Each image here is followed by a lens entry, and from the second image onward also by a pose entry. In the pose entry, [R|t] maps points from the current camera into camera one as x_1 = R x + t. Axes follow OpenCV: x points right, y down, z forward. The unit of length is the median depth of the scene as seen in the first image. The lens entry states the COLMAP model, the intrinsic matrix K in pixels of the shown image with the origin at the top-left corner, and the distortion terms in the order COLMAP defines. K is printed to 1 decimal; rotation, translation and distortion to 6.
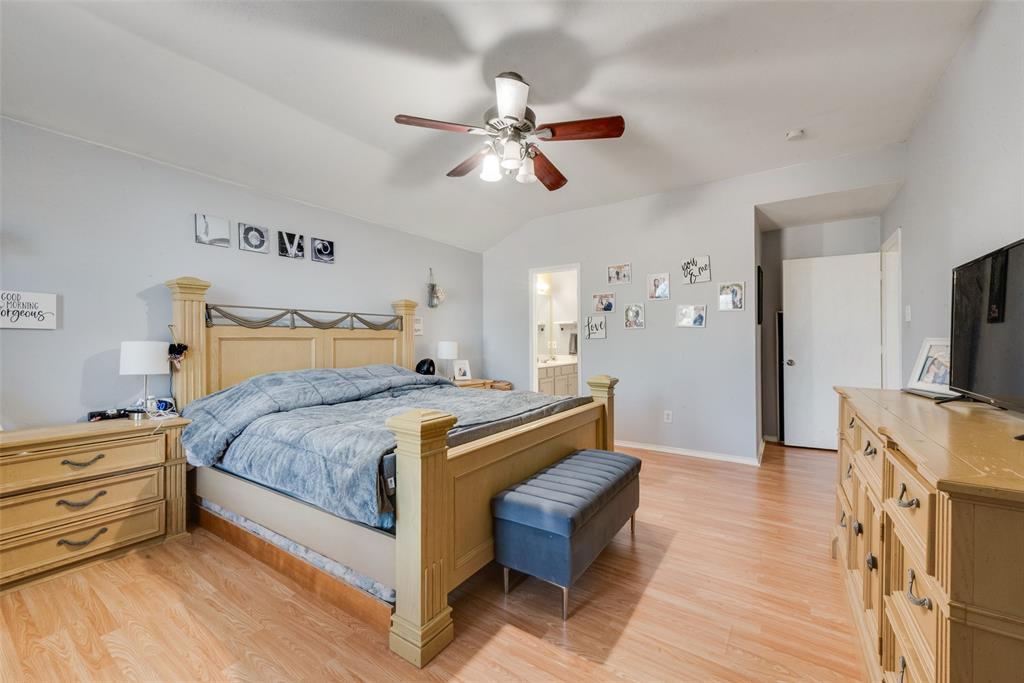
lens RADIAL K [[401.9, 0, 517.2], [0, 401.9, 344.2], [0, 0, 1]] dist [0.009753, -0.000321]
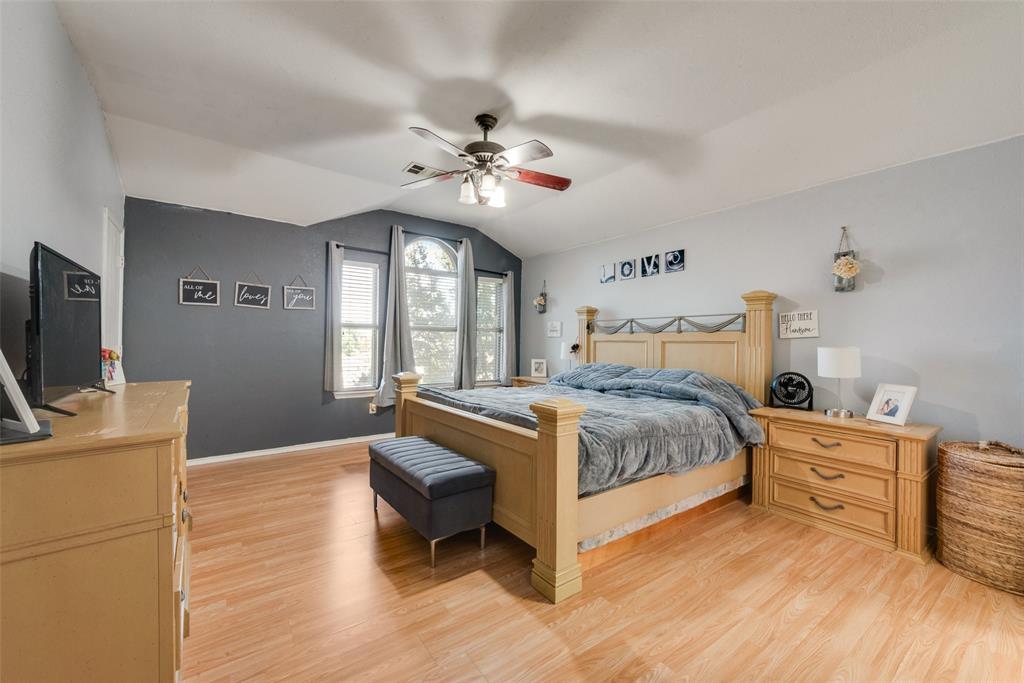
lens RADIAL K [[401.9, 0, 517.2], [0, 401.9, 344.2], [0, 0, 1]] dist [0.009753, -0.000321]
pose [[-0.329010, 0.006209, -0.944306, 0.722819], [-0.019174, 0.999728, 0.013254, -0.014278], [0.944132, 0.022467, -0.328802, 1.009544]]
